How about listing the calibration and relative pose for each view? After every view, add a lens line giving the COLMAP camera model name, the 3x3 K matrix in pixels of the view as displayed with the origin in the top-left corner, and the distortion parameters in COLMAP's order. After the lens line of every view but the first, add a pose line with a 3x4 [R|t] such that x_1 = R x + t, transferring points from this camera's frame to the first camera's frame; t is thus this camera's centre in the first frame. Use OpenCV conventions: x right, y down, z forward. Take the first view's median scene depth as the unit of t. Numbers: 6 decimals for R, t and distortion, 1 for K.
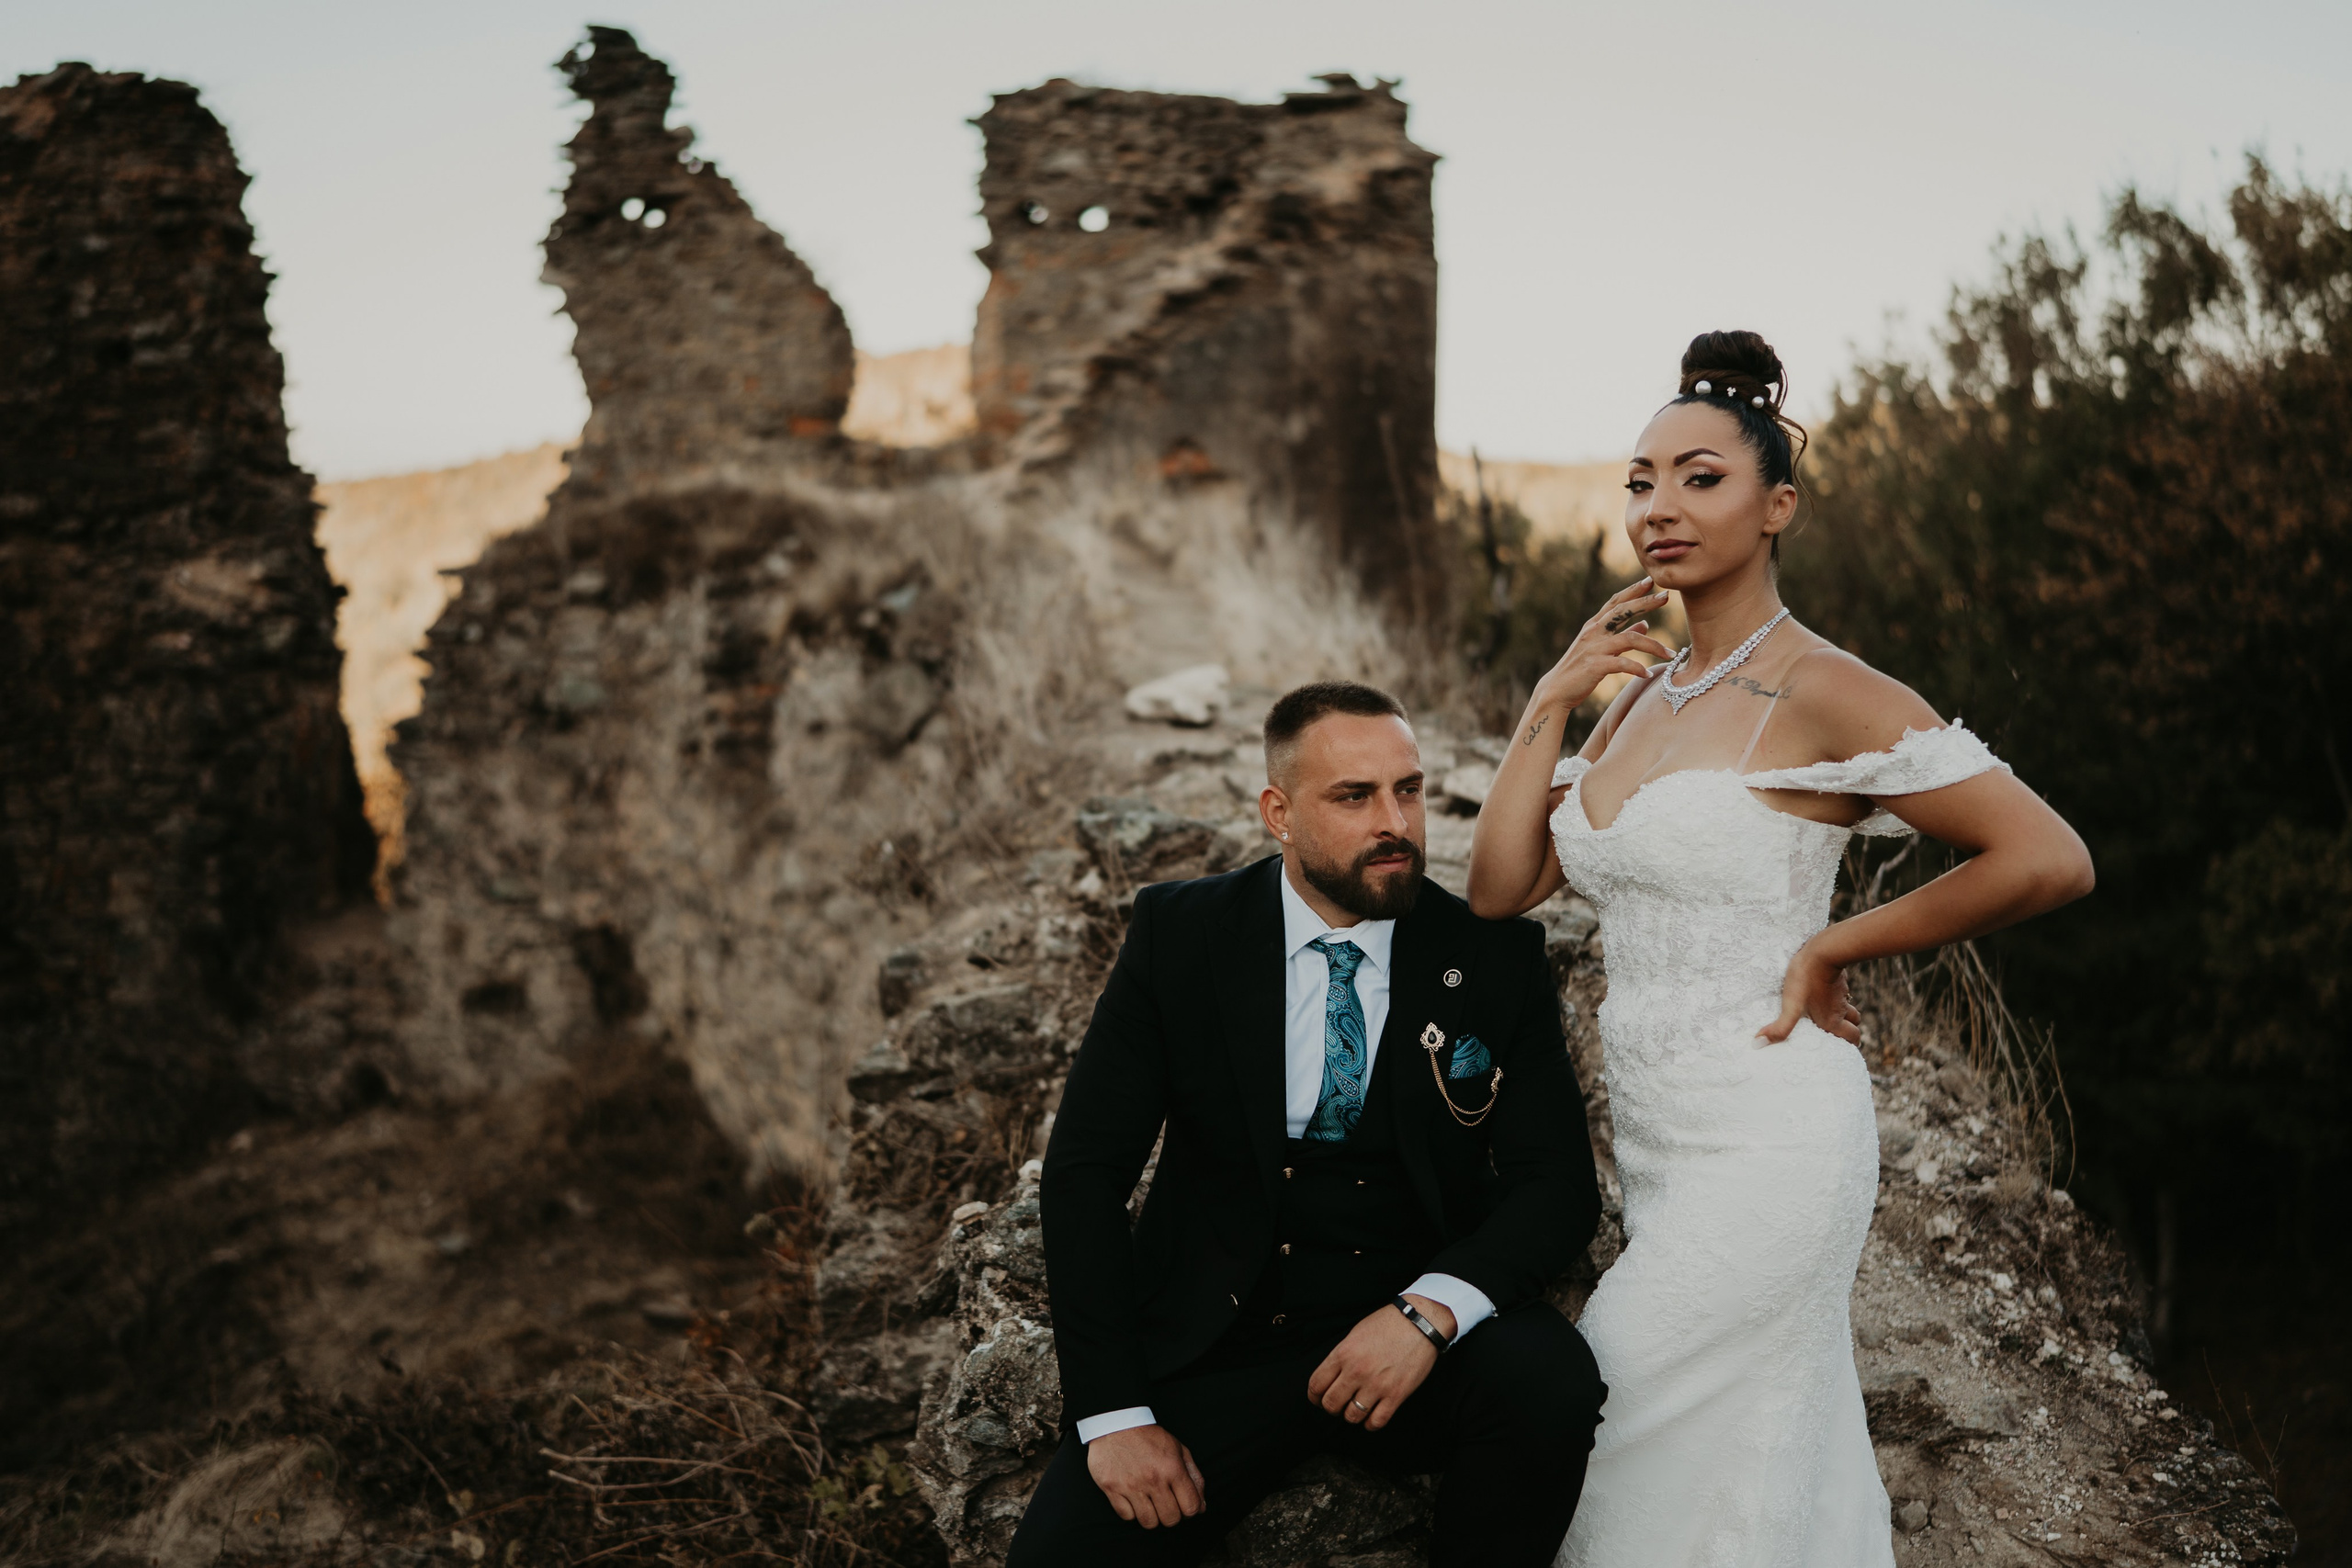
lens RADIAL K [[2300.1, 0, 1154.5], [0, 2300.1, 760.1], [0, 0, 1]] dist [-0.191588, 0.180661]
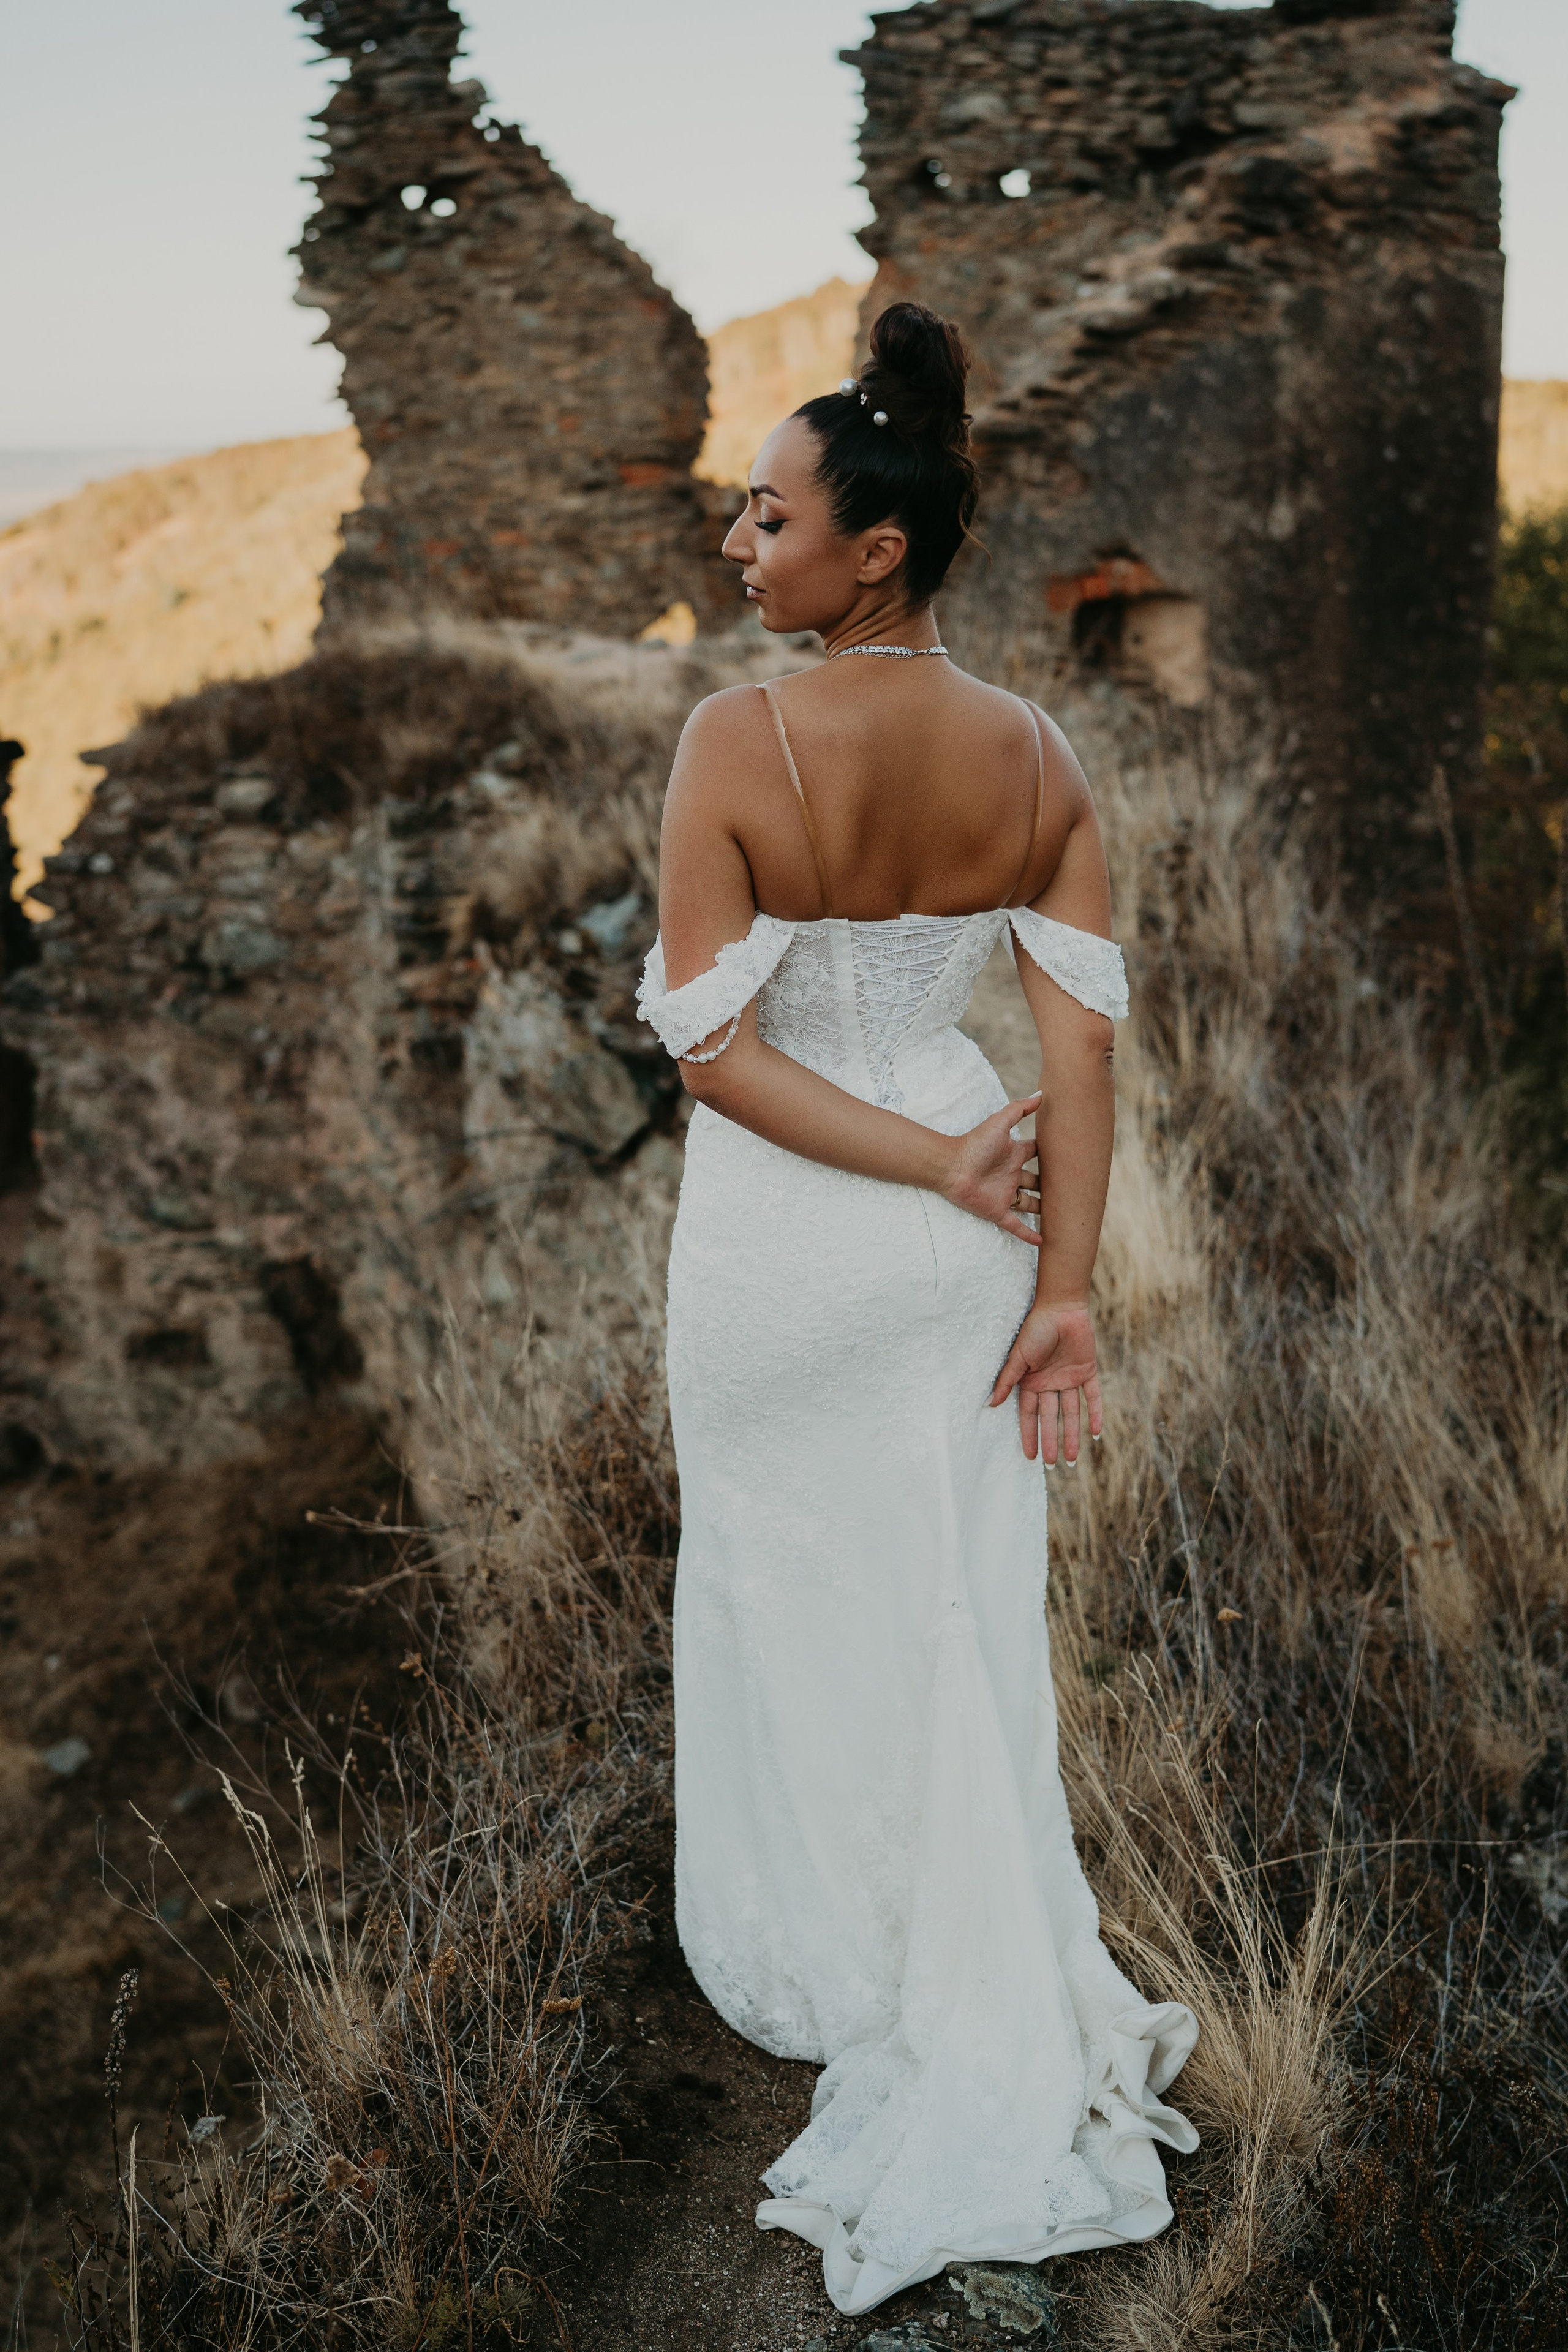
lens RADIAL K [[2365.6, 0, 746.2], [0, 2365.6, 1116.0], [0, 0, 1]] dist [-0.202965, 0.227135]
pose [[0.985475, 0.012538, -0.169357, 0.032560], [0.016920, 0.985059, 0.171383, -0.125135], [0.168975, -0.171759, 0.970539, 0.379533]]
